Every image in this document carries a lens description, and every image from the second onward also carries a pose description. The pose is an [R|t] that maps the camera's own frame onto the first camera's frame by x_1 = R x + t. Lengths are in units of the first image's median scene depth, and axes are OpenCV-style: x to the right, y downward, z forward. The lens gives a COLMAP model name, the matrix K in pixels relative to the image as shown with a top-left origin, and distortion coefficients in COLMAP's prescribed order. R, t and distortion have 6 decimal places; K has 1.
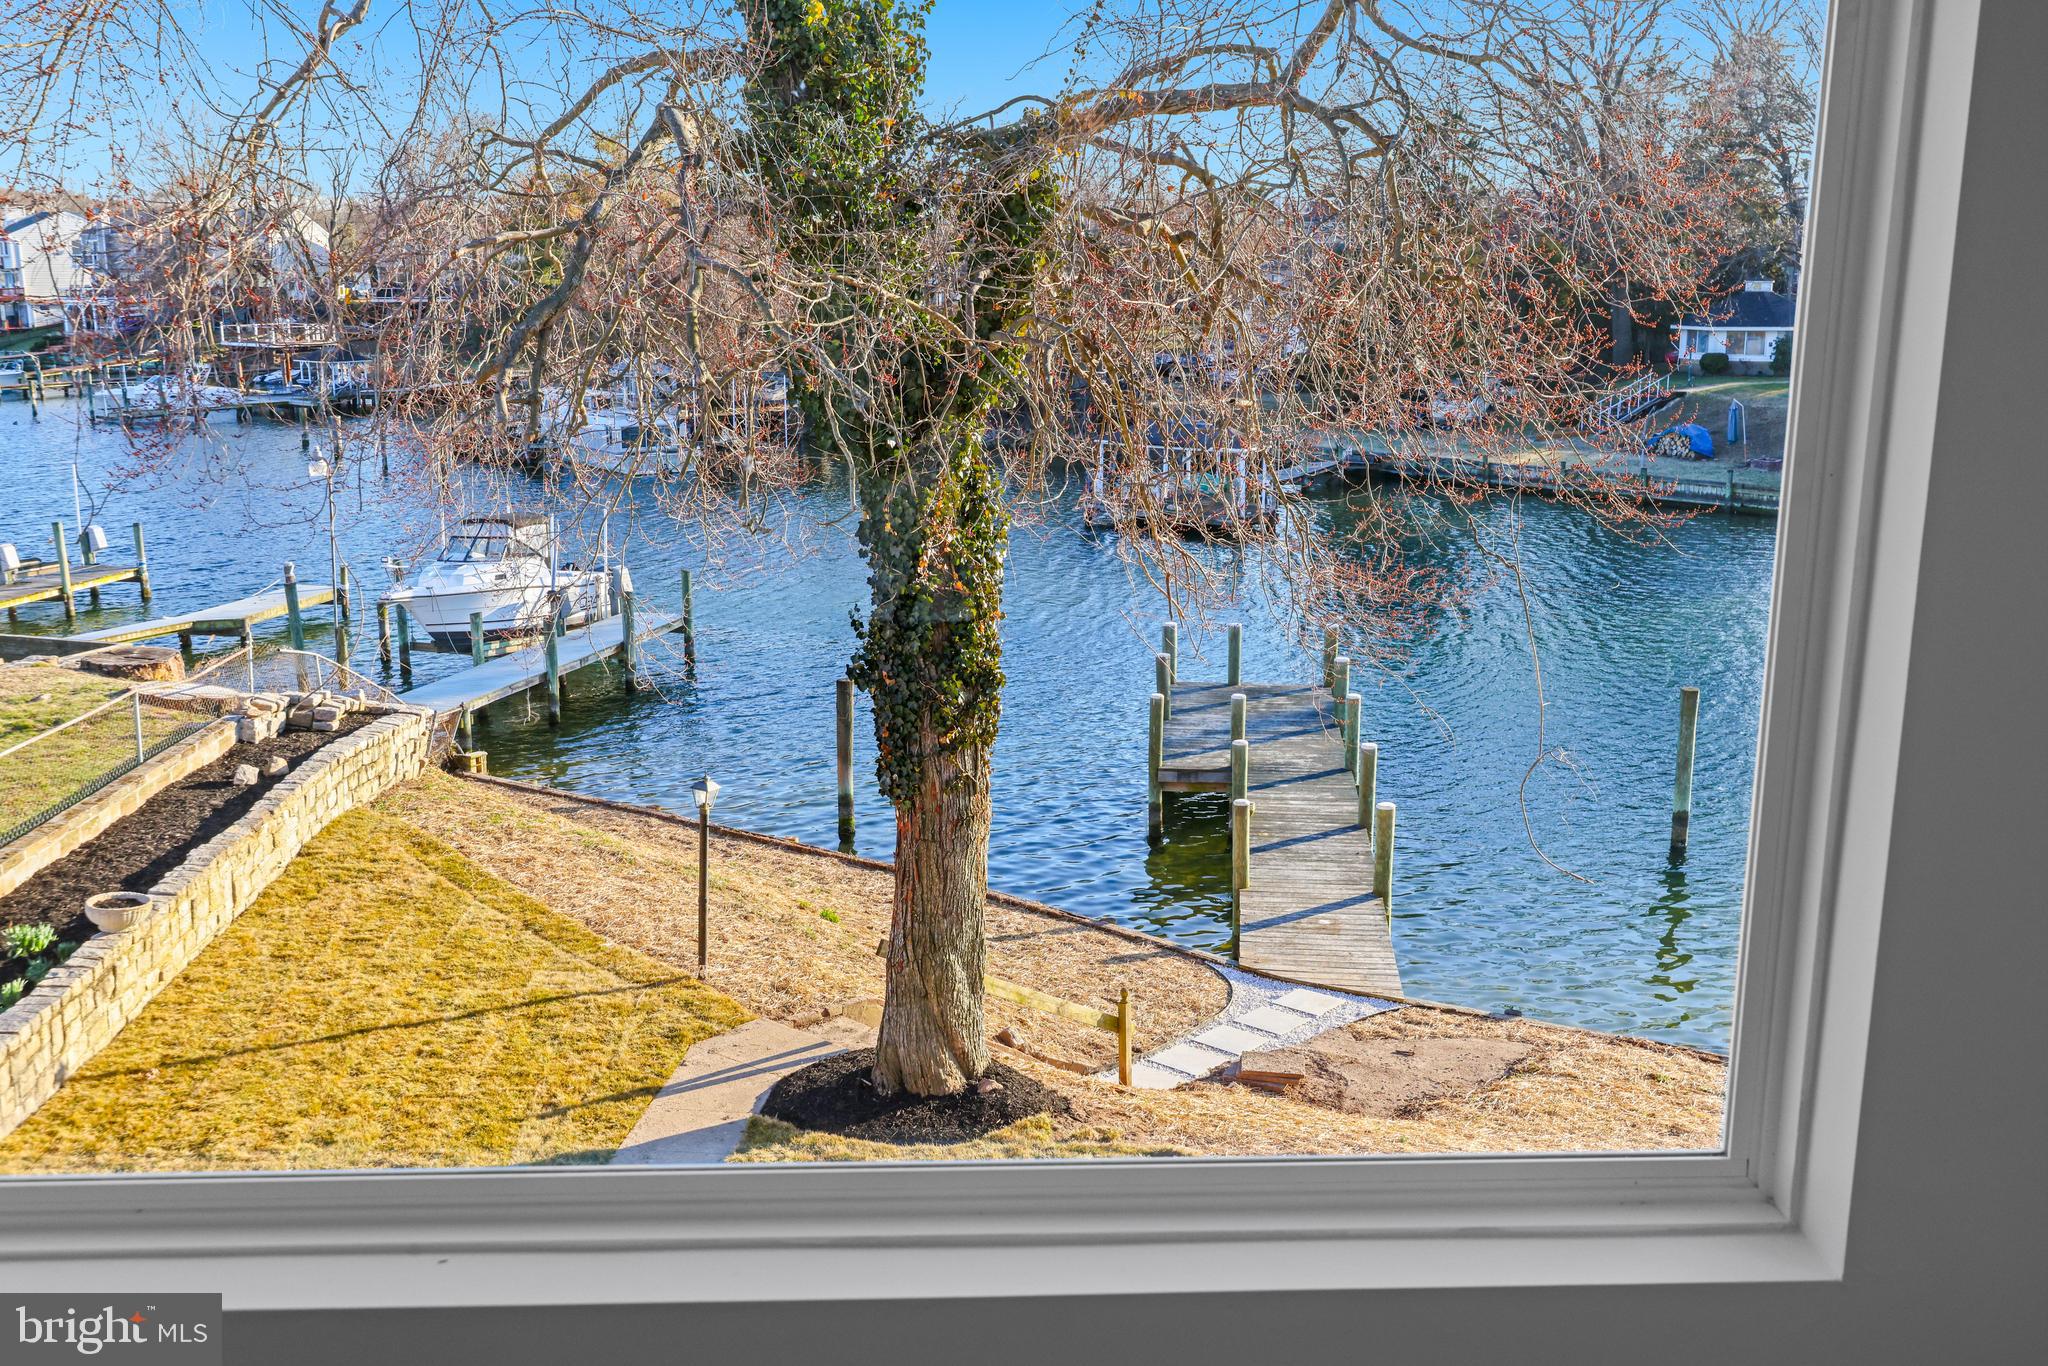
lens RADIAL K [[1934.5, 0, 1017.0], [0, 1934.5, 682.8], [0, 0, 1]] dist [0.003235, 0.000000]
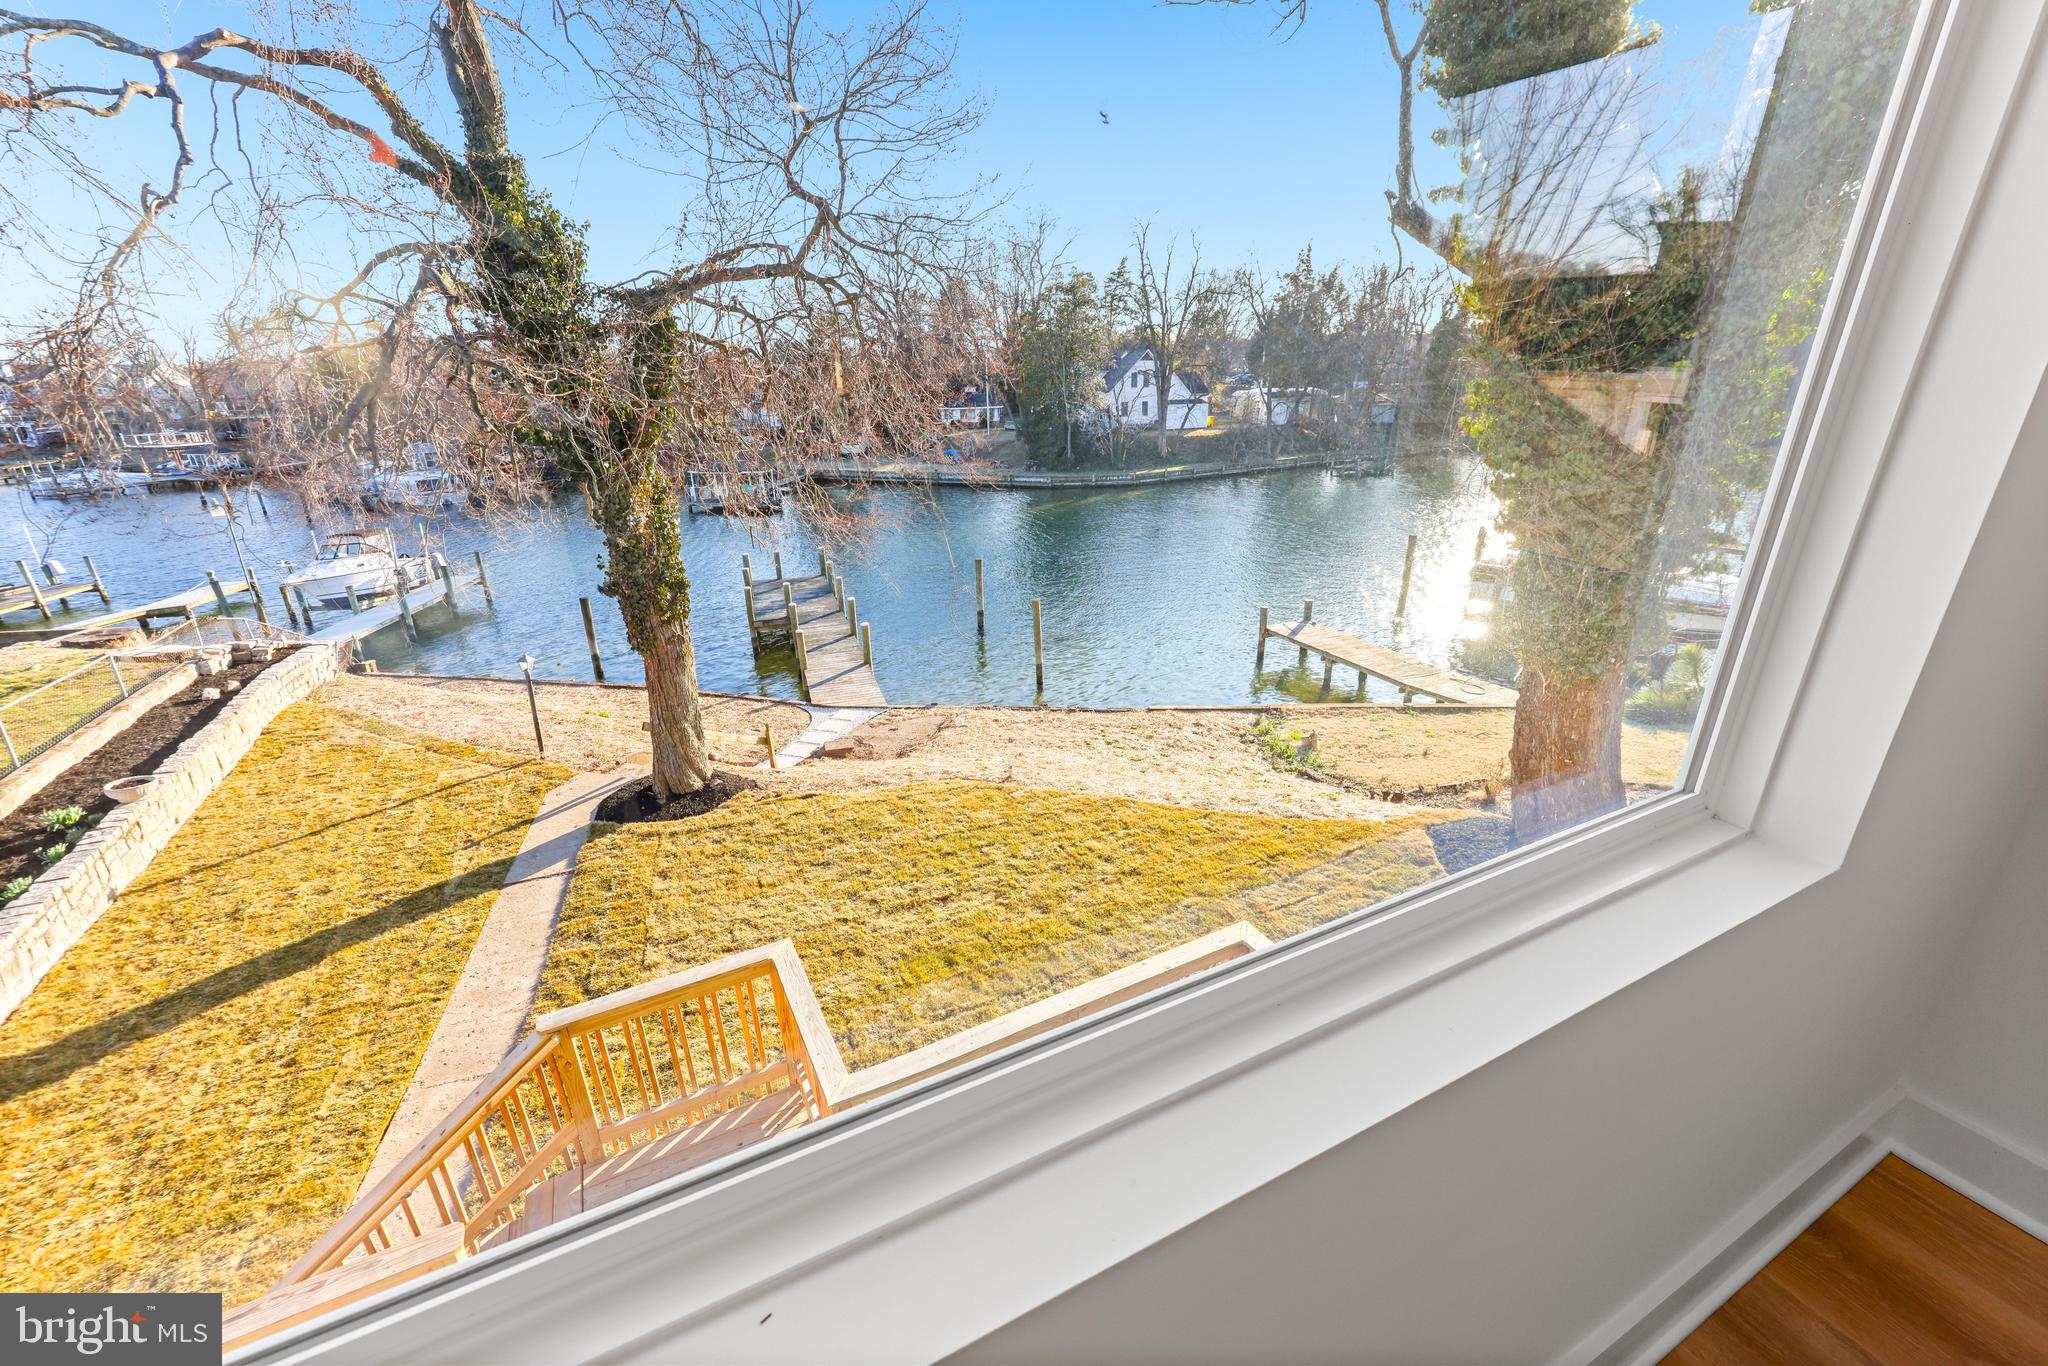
lens RADIAL K [[817.8, 0, 1022.2], [0, 817.8, 684.7], [0, 0, 1]] dist [-0.003115, 0.001669]
pose [[0.909109, -0.160834, 0.384256, -0.026912], [0.106868, 0.981634, 0.158033, 0.002662], [-0.402616, -0.102605, 0.909600, 0.067269]]
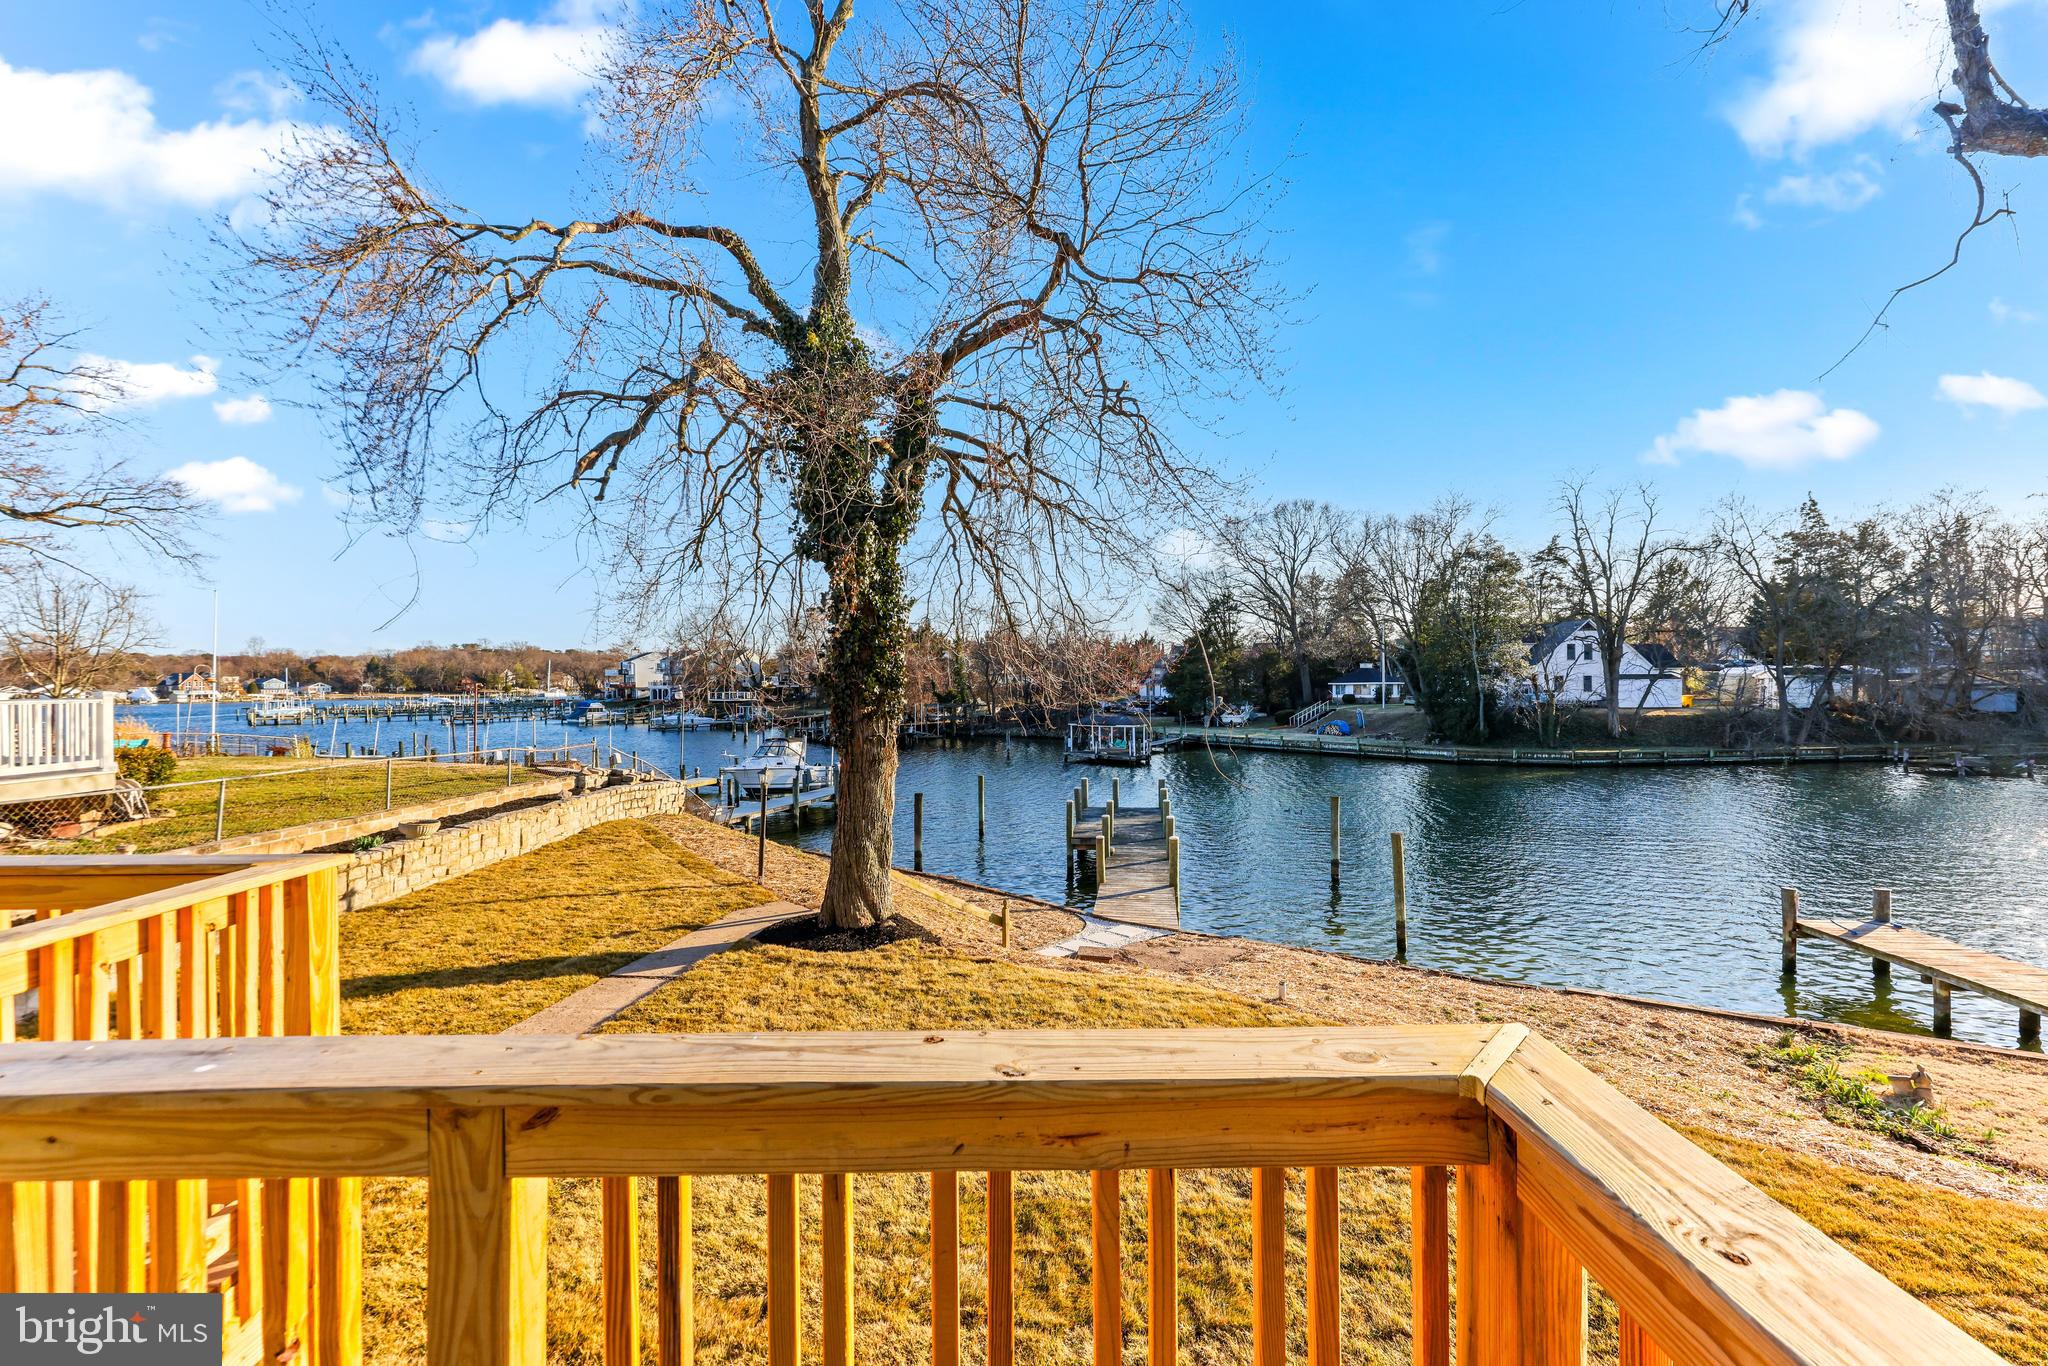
lens RADIAL K [[817.8, 0, 1022.1], [0, 817.8, 688.1], [0, 0, 1]] dist [-0.003115, 0.001669]
pose [[0.998961, -0.004527, -0.045342, 0.101823], [-0.005207, 0.977194, -0.212283, 0.121925], [0.045269, 0.212299, 0.976156, 0.216033]]
